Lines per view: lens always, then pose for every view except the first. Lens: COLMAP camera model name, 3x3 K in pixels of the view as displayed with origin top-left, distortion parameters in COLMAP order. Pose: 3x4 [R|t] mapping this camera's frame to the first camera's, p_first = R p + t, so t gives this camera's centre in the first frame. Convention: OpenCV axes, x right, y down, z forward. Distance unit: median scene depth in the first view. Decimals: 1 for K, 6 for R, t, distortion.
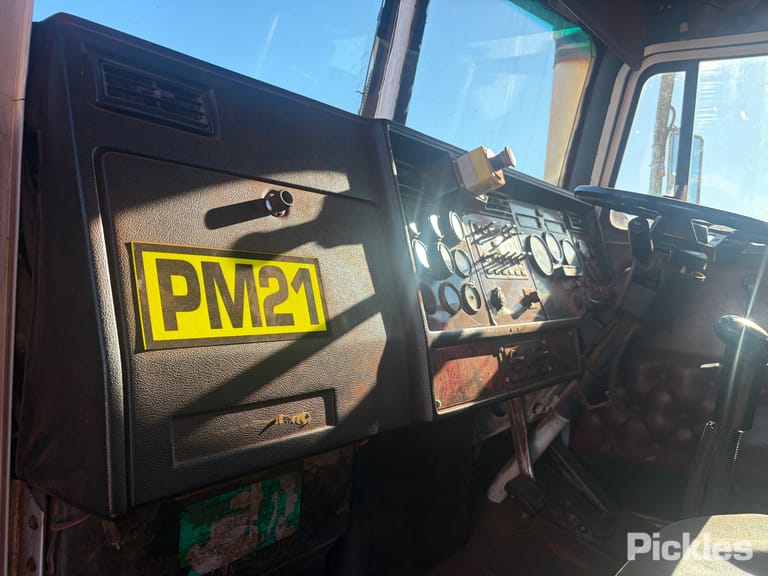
lens RADIAL K [[585.1, 0, 384.0], [0, 585.1, 288.0], [0, 0, 1]] dist [0.037716, -0.004869]
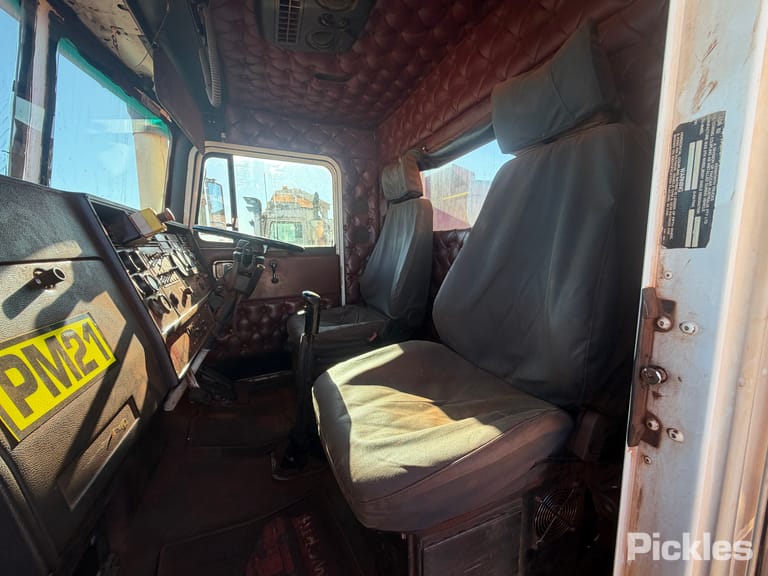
lens RADIAL K [[311.1, 0, 384.1], [0, 311.1, 290.1], [0, 0, 1]] dist [0.000119, -0.000057]
pose [[0.495744, -0.203554, 0.844277, -0.367708], [0.085770, 0.978867, 0.185642, -0.172849], [-0.864223, -0.019617, 0.502726, 0.059738]]
